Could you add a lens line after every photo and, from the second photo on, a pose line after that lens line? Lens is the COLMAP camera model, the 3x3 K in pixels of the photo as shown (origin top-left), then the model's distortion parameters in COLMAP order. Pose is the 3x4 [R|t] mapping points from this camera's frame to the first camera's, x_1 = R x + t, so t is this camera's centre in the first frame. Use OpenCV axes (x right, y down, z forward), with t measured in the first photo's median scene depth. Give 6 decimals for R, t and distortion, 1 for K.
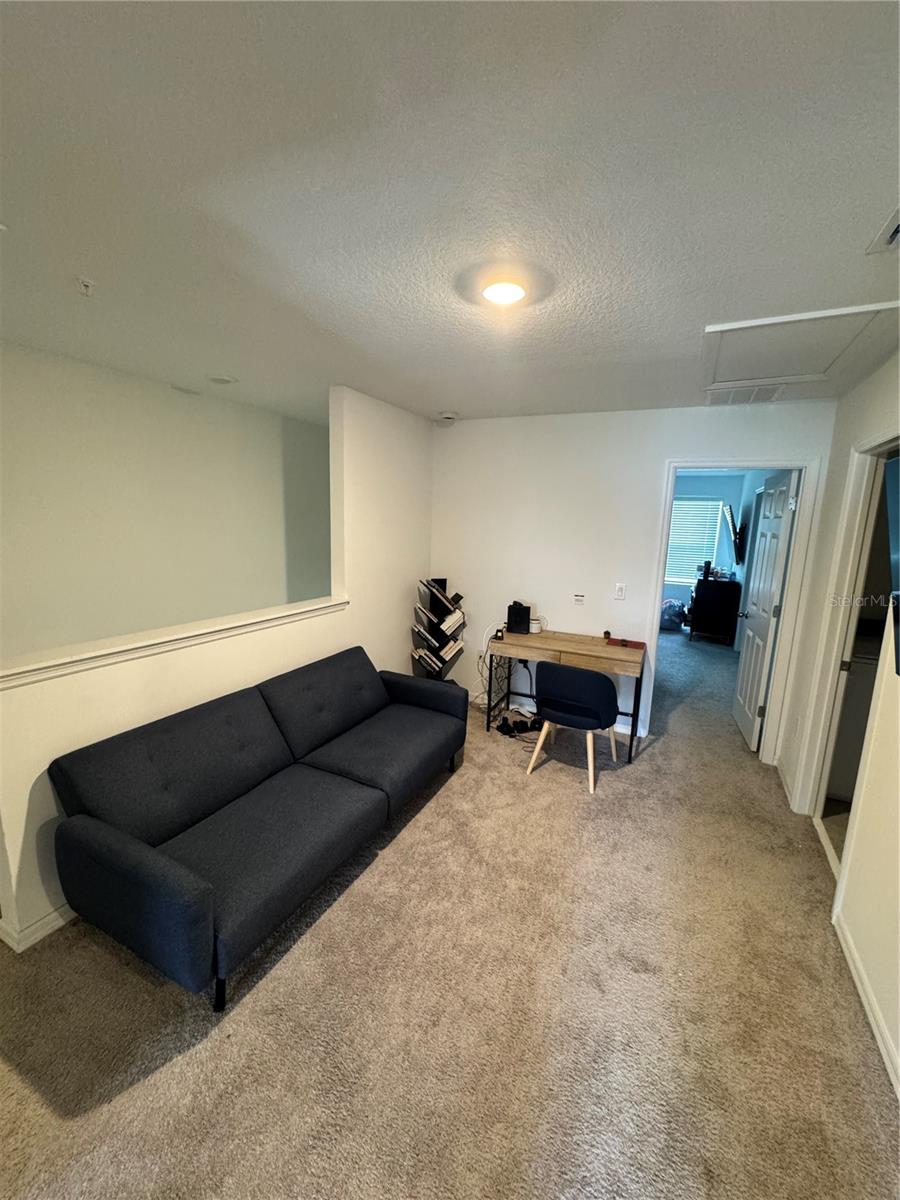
lens RADIAL K [[480.1, 0, 449.0], [0, 480.1, 596.7], [0, 0, 1]] dist [-0.002593, 0.000092]
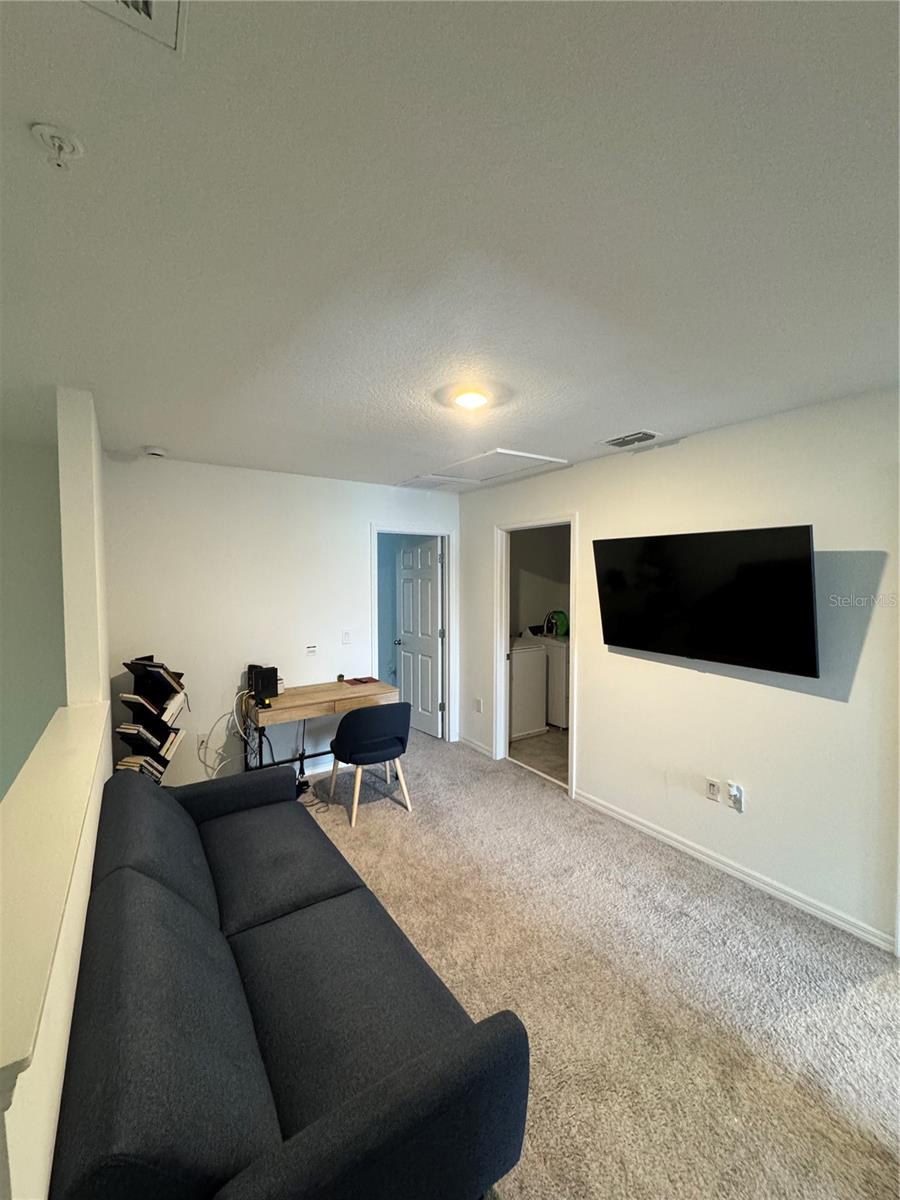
lens RADIAL K [[480.1, 0, 449.0], [0, 480.1, 600.0], [0, 0, 1]] dist [-0.002593, 0.000092]
pose [[0.507226, -0.077345, 0.858335, -0.515122], [0.162298, 0.986717, -0.006995, -0.053087], [-0.846393, 0.142854, 0.513042, 0.228721]]
